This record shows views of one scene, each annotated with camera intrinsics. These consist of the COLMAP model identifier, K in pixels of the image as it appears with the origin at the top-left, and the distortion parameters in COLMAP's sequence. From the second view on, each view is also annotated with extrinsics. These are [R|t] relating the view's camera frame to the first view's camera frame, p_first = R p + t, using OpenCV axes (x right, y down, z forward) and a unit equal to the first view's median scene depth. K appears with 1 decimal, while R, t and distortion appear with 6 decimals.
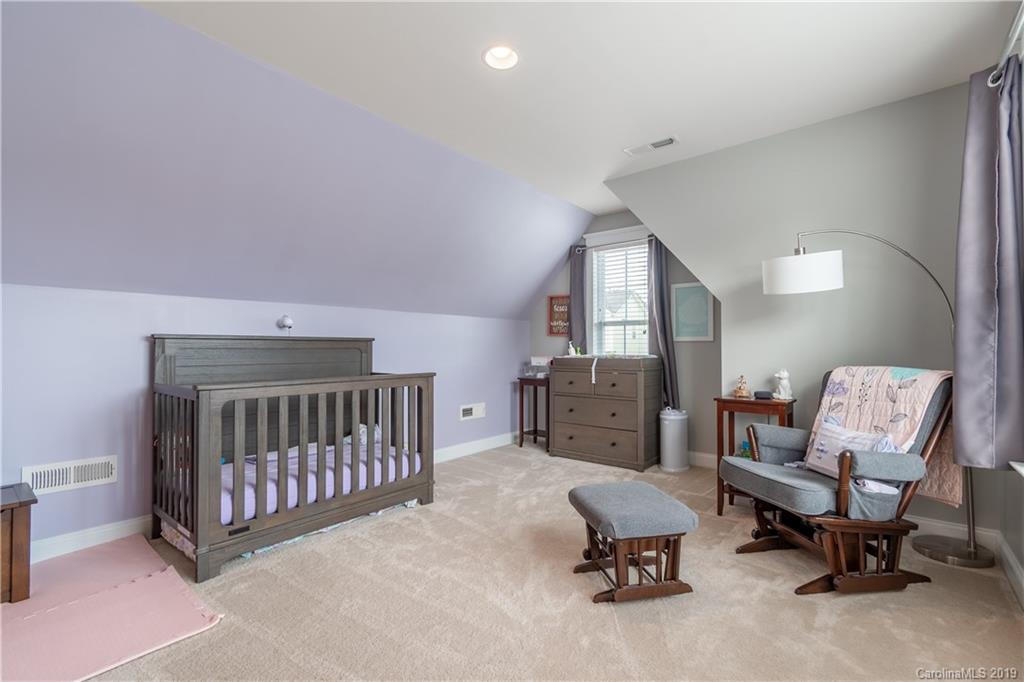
lens RADIAL K [[457.0, 0, 513.2], [0, 457.0, 343.6], [0, 0, 1]] dist [0.002016, -0.000019]
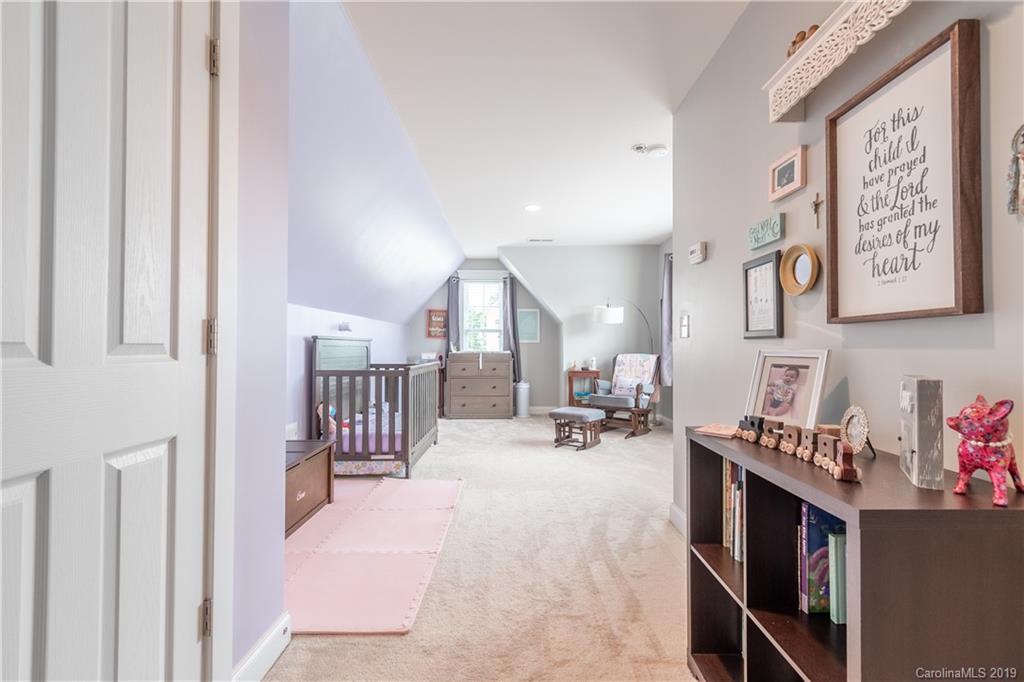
lens RADIAL K [[457.0, 0, 513.2], [0, 457.0, 343.6], [0, 0, 1]] dist [0.002016, -0.000019]
pose [[0.778903, 0.010058, 0.627063, -0.721541], [-0.007312, 0.999949, -0.006957, 0.009766], [-0.627102, 0.000834, 0.778937, -0.300466]]
